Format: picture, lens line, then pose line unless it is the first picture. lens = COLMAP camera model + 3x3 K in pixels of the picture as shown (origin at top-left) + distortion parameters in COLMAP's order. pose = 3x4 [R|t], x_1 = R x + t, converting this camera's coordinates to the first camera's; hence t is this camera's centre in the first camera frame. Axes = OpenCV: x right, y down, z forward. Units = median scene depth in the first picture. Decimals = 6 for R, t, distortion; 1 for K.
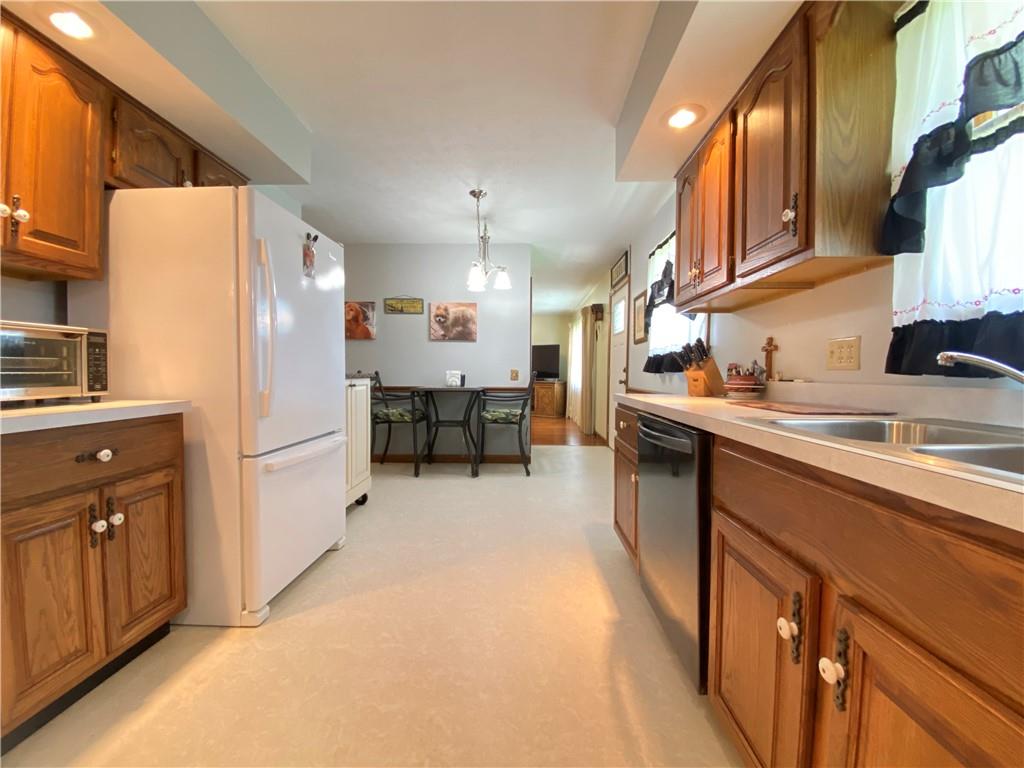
lens RADIAL K [[412.1, 0, 512.0], [0, 412.1, 384.0], [0, 0, 1]] dist [0.017193, -0.018574]
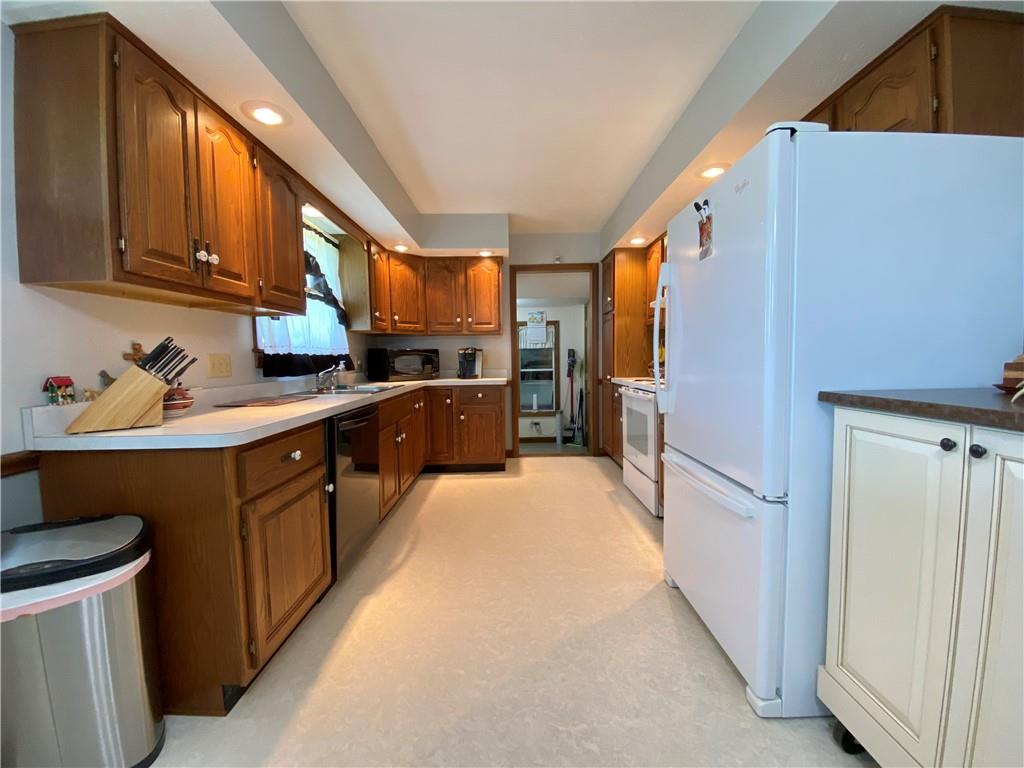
lens RADIAL K [[412.1, 0, 512.0], [0, 412.1, 384.0], [0, 0, 1]] dist [0.017193, -0.018574]
pose [[-0.999413, 0.010685, -0.032564, -0.134727], [0.007613, 0.995635, 0.093018, -0.134617], [0.033415, 0.092715, -0.995132, 2.444710]]
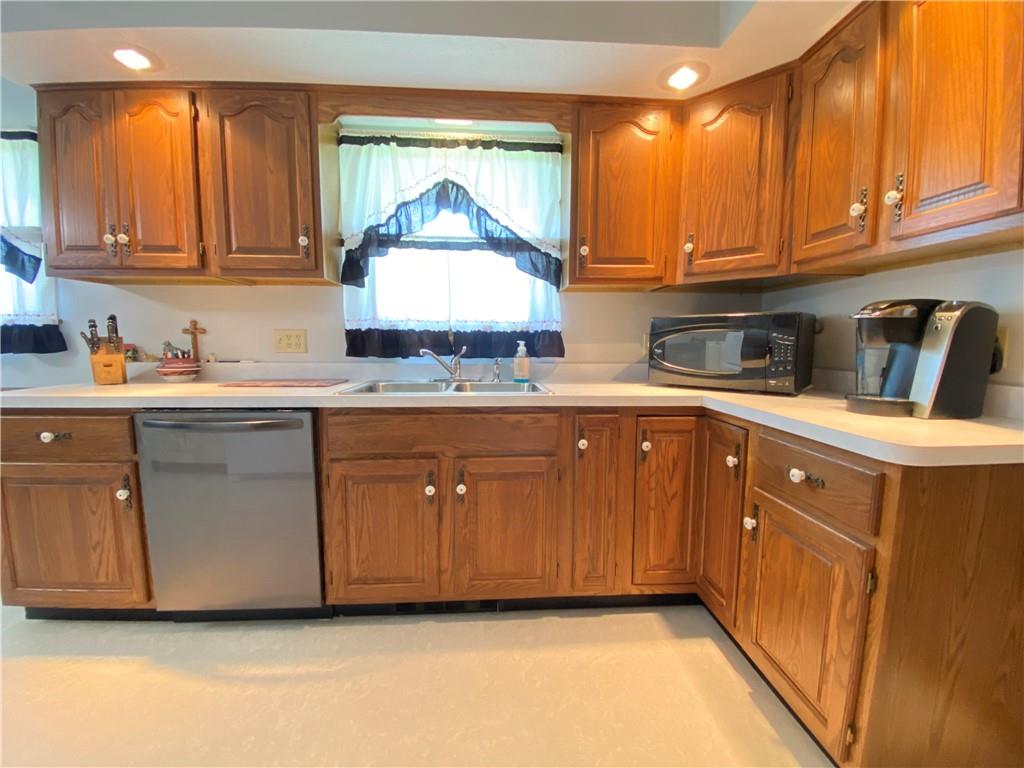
lens RADIAL K [[412.1, 0, 512.0], [0, 412.1, 384.0], [0, 0, 1]] dist [0.017193, -0.018574]
pose [[-0.093883, -0.107773, 0.989733, -0.664299], [0.021069, 0.993686, 0.110202, -0.067696], [-0.995360, 0.031199, -0.091020, 0.391652]]
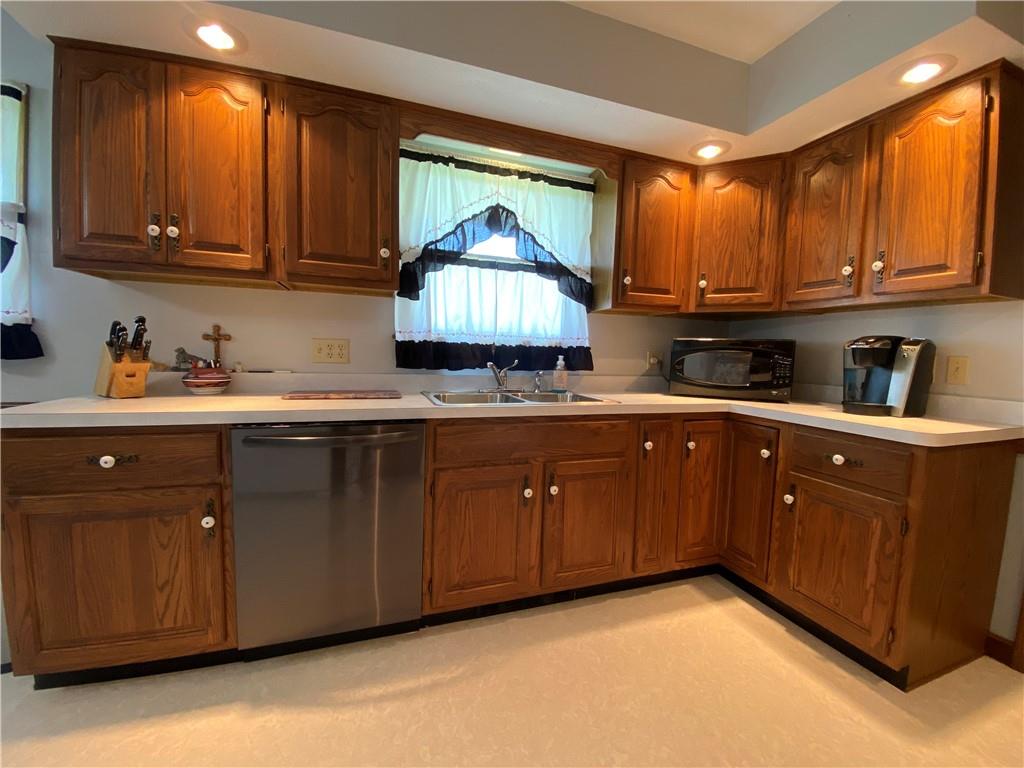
lens RADIAL K [[412.1, 0, 512.0], [0, 412.1, 384.0], [0, 0, 1]] dist [0.017193, -0.018574]
pose [[-0.357208, -0.086120, 0.930046, -0.652383], [-0.004904, 0.995899, 0.090334, -0.090216], [-0.934012, 0.027707, -0.356166, 0.937716]]
